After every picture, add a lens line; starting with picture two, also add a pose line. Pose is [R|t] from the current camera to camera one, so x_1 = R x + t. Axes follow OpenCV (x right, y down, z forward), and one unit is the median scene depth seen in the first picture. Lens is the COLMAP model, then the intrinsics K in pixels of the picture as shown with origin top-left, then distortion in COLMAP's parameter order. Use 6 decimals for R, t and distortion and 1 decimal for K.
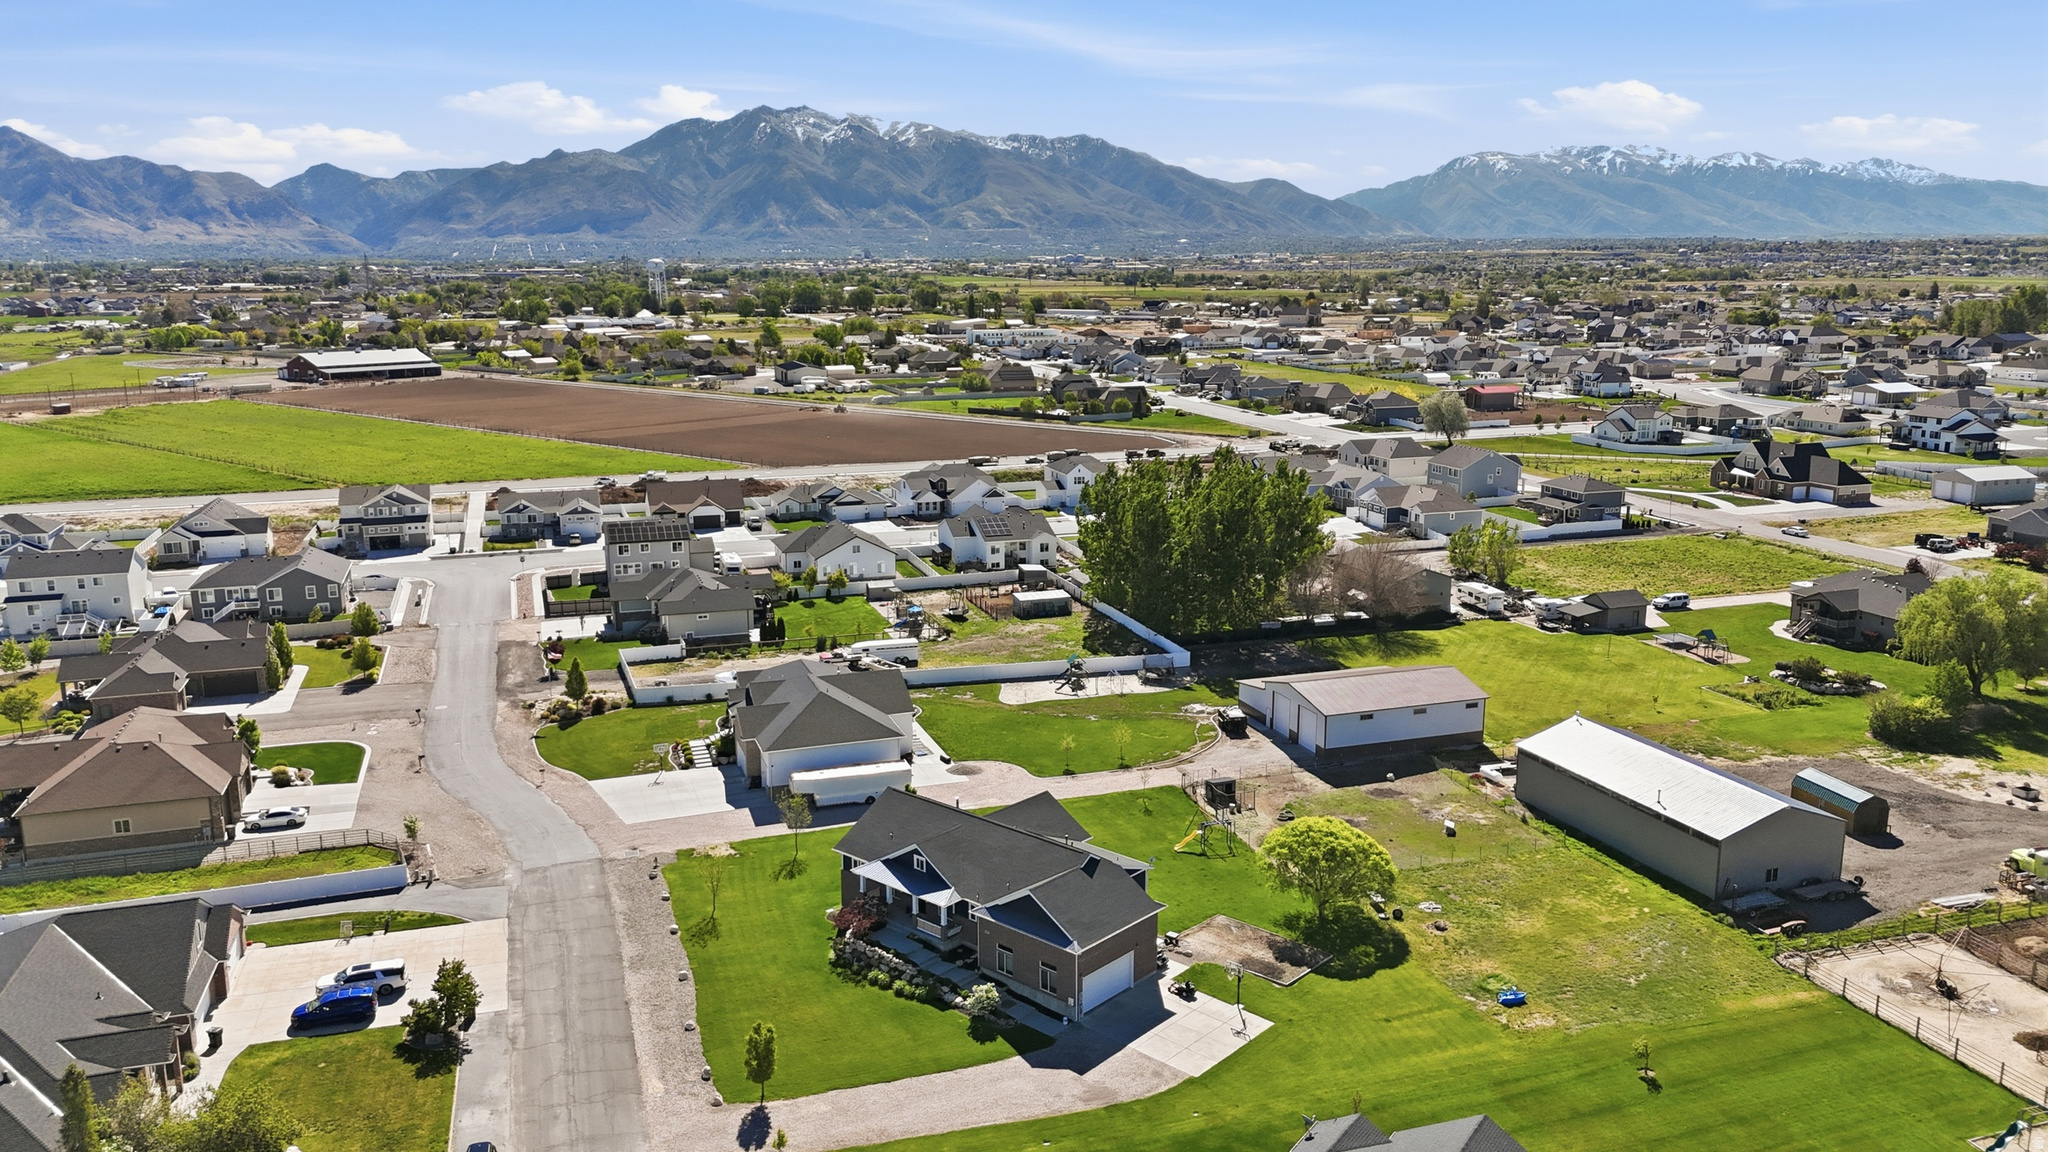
lens RADIAL K [[1502.4, 0, 1026.4], [0, 1502.4, 579.9], [0, 0, 1]] dist [0.073798, -0.063723]
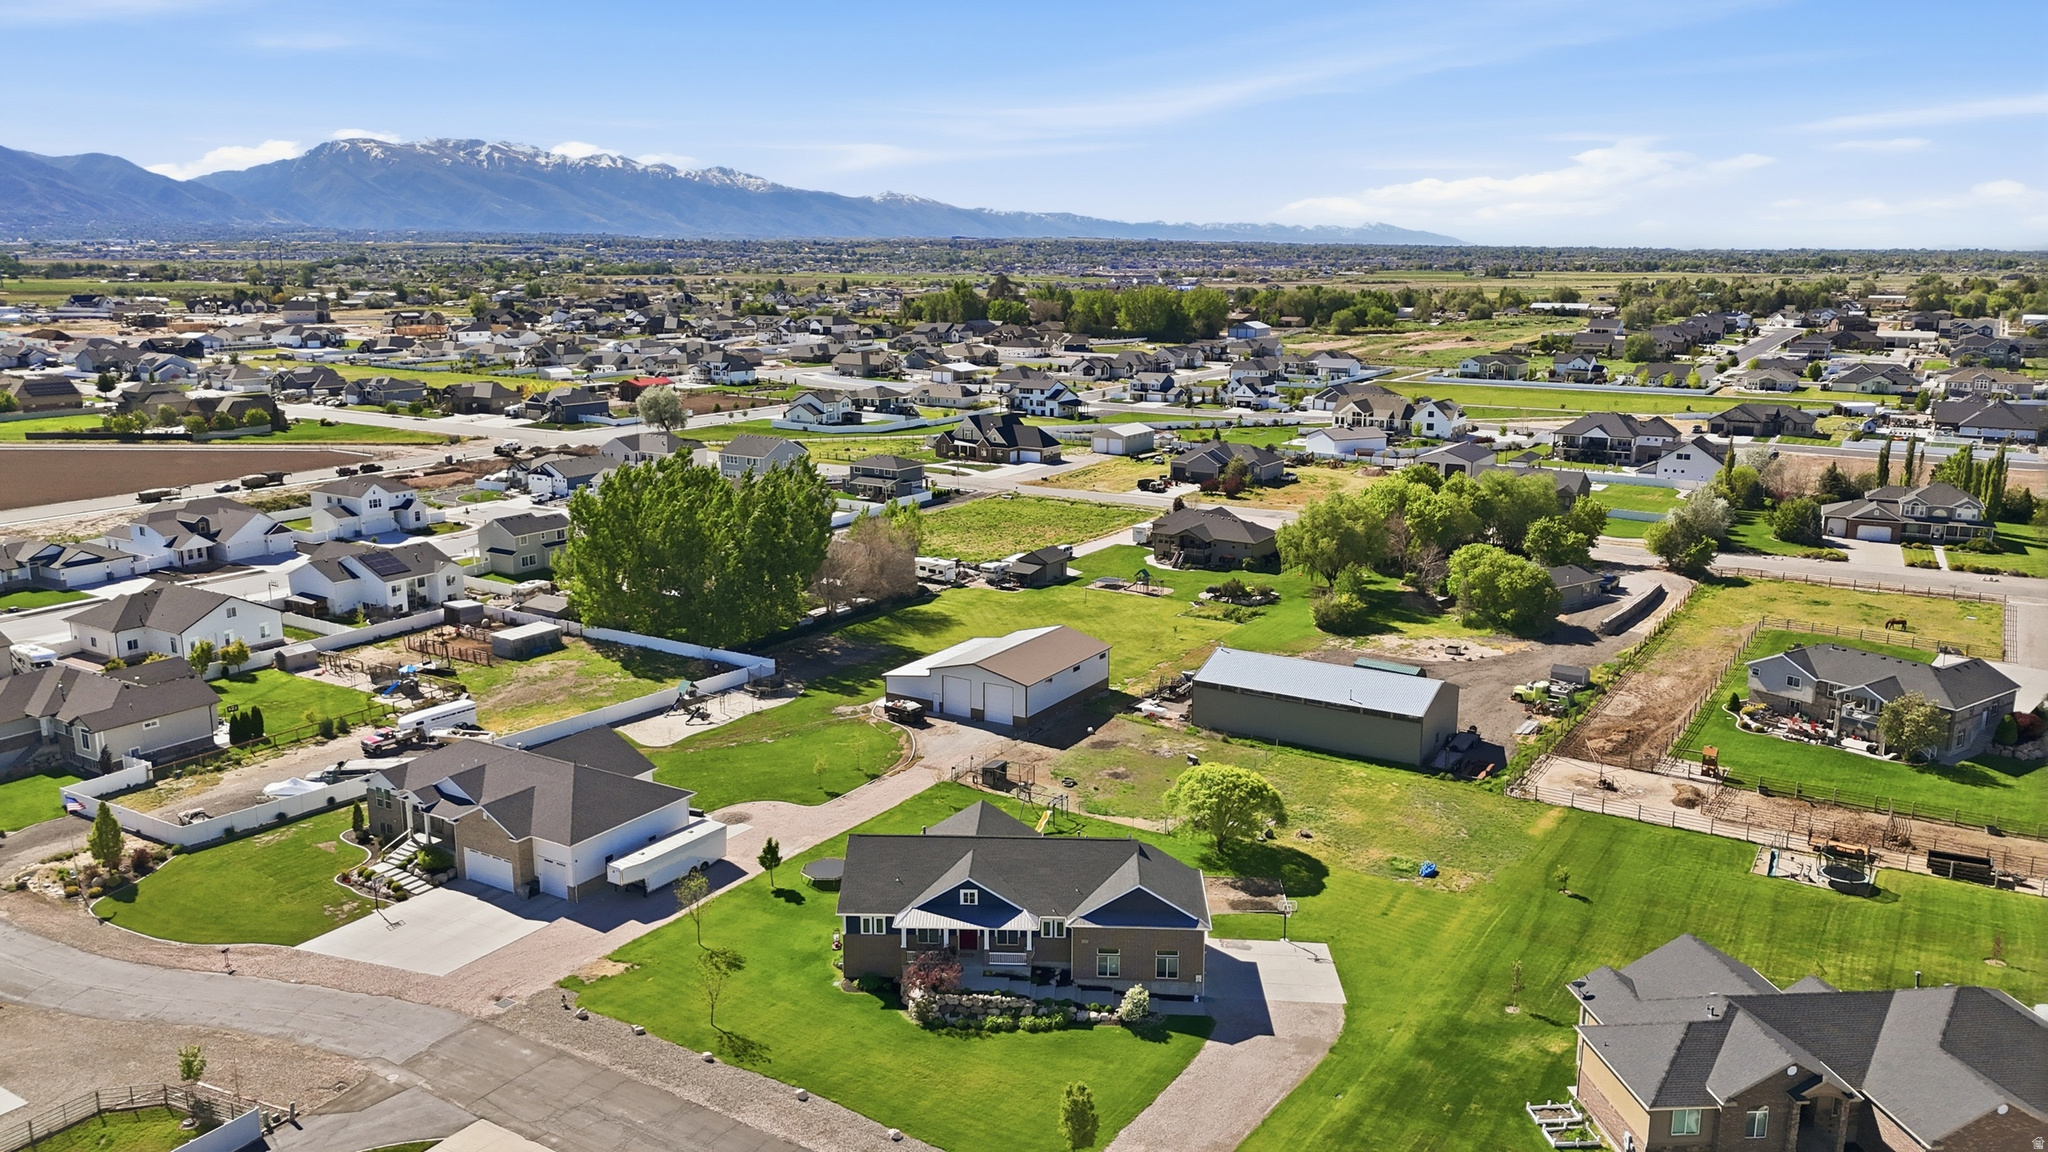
lens RADIAL K [[1502.4, 0, 1029.4], [0, 1502.4, 579.2], [0, 0, 1]] dist [0.073798, -0.063723]
pose [[0.771495, -0.130782, 0.622649, -0.381795], [0.128526, 0.990505, 0.048797, -0.030863], [-0.623118, 0.042380, 0.780979, 0.150824]]
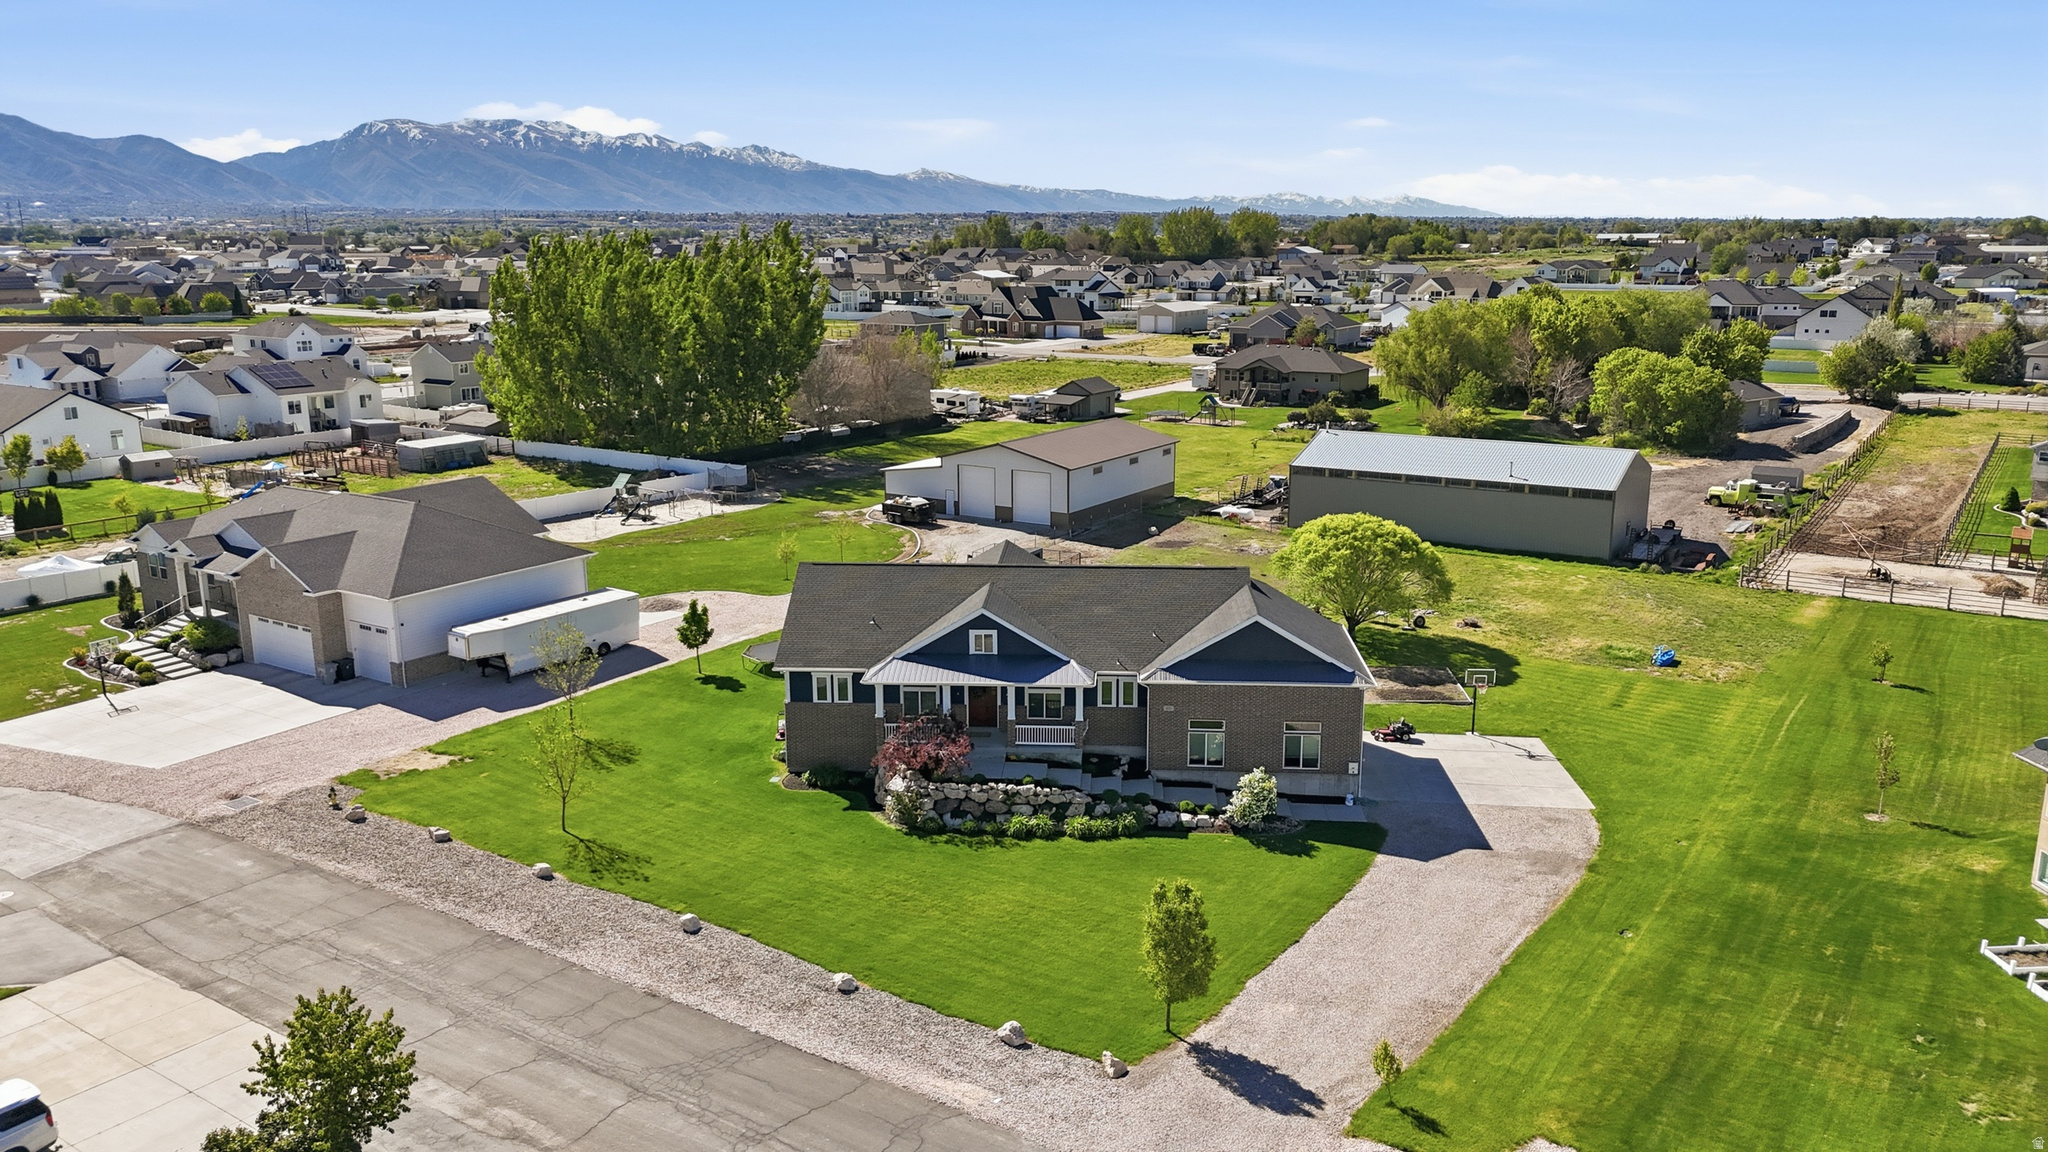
lens RADIAL K [[1502.4, 0, 1028.2], [0, 1502.4, 580.7], [0, 0, 1]] dist [0.073798, -0.063723]
pose [[0.786224, -0.140915, 0.601661, -0.258613], [0.131550, 0.989501, 0.059847, 0.084123], [-0.603777, 0.032096, 0.796507, 0.332822]]
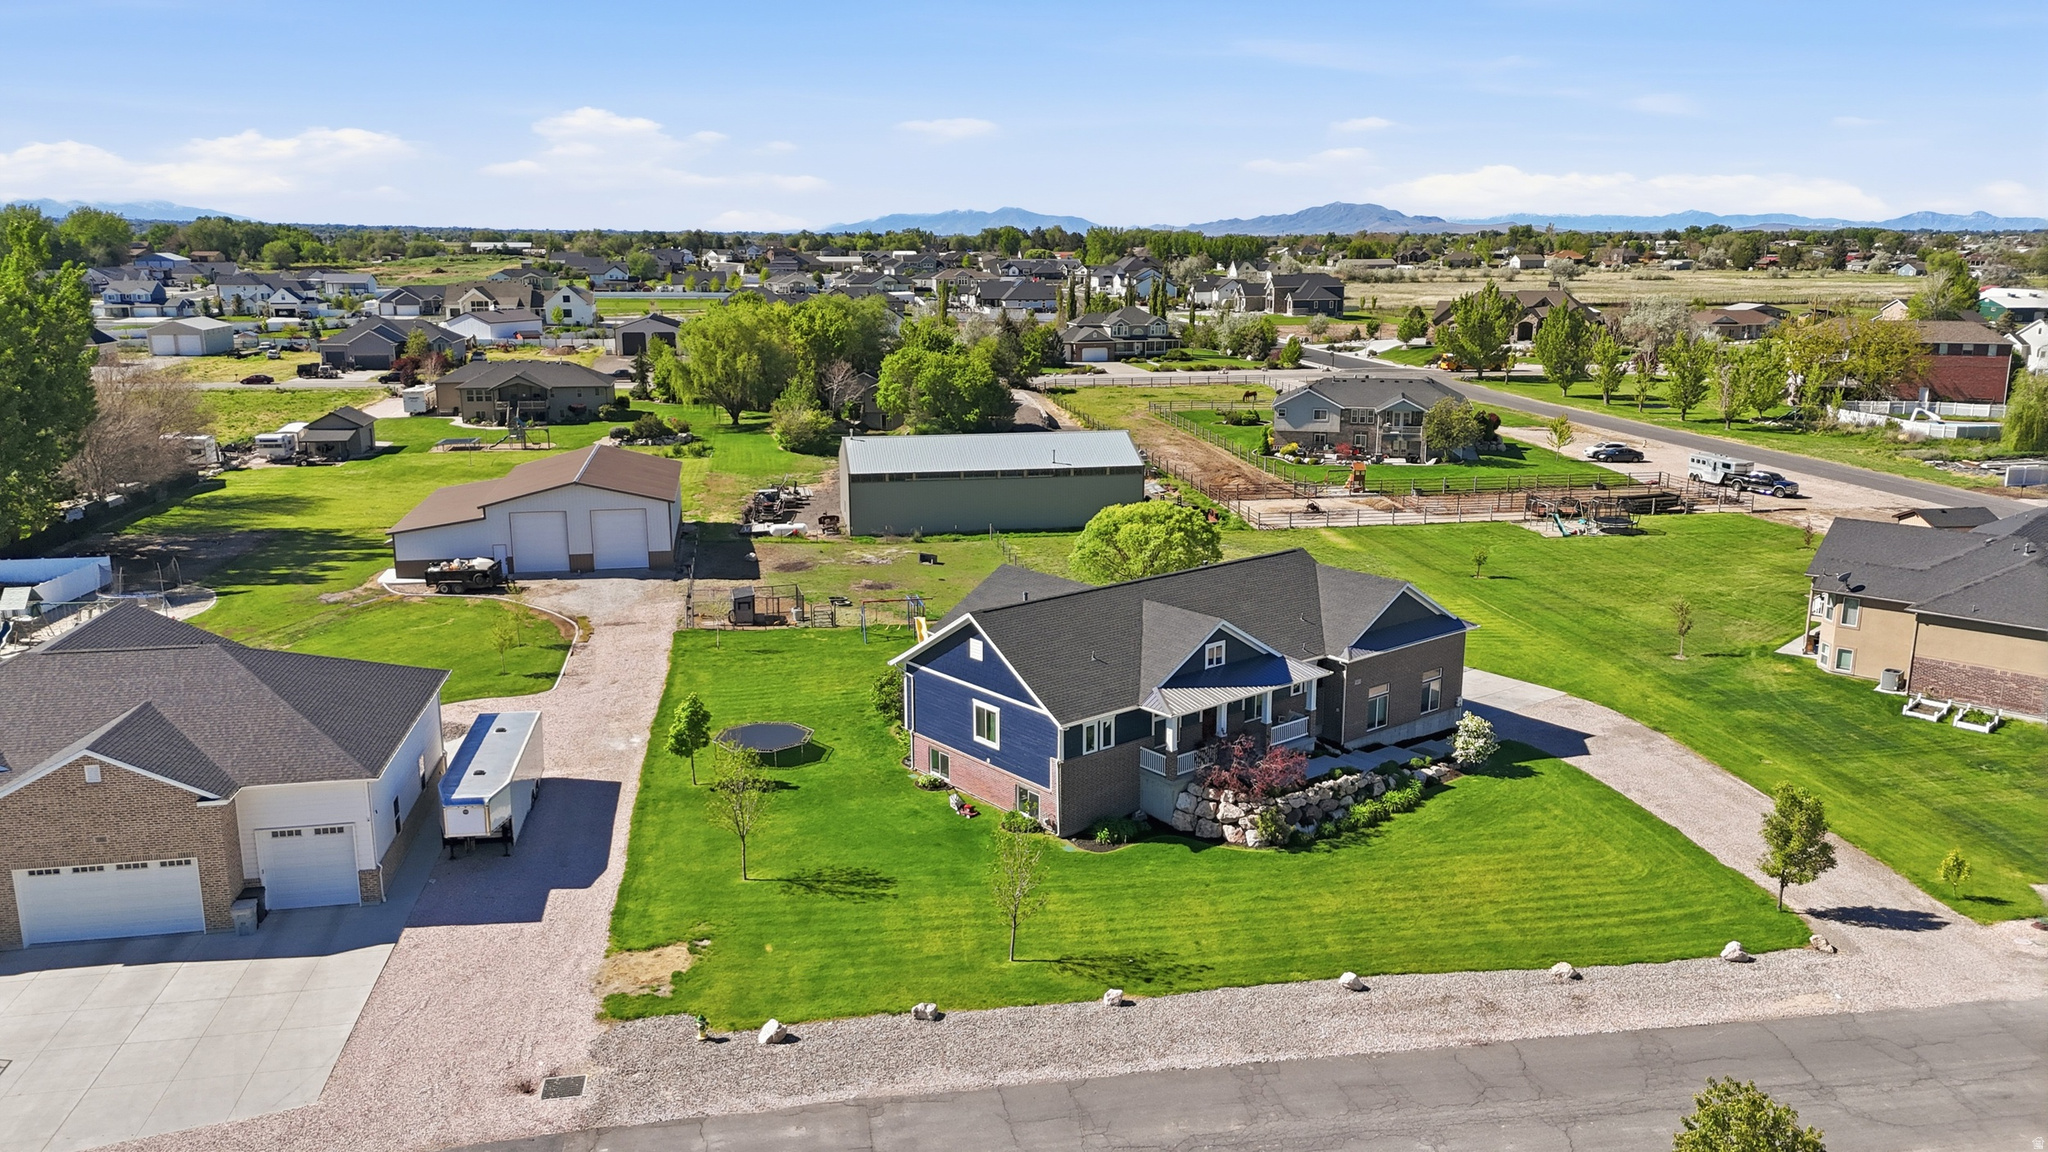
lens RADIAL K [[1502.4, 0, 1031.5], [0, 1502.4, 571.4], [0, 0, 1]] dist [0.073798, -0.063723]
pose [[0.150074, -0.213514, 0.965344, -0.404182], [0.207842, 0.961396, 0.180330, 0.024376], [-0.966581, 0.173577, 0.188658, 0.607835]]
